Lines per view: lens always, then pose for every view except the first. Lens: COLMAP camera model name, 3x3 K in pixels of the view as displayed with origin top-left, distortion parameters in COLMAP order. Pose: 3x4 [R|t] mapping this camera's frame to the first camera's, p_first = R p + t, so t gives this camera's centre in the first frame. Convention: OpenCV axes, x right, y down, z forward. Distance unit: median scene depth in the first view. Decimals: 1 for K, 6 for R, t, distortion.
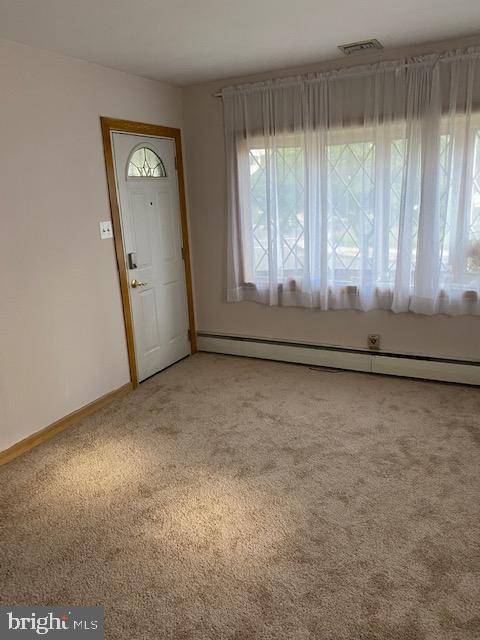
lens RADIAL K [[484.9, 0, 241.6], [0, 484.9, 319.5], [0, 0, 1]] dist [0.012731, -0.039950]
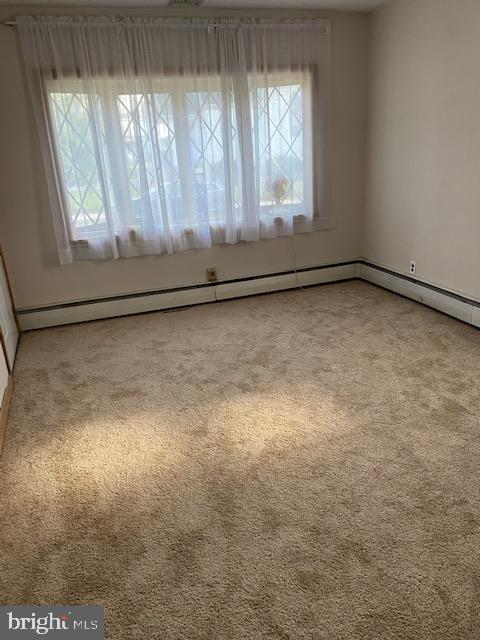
lens RADIAL K [[484.9, 0, 244.5], [0, 484.9, 323.1], [0, 0, 1]] dist [0.012731, -0.039950]
pose [[0.681734, -0.244950, 0.689375, -0.513837], [0.204390, 0.968533, 0.142016, 0.010733], [-0.702470, 0.044084, 0.710347, 0.145869]]
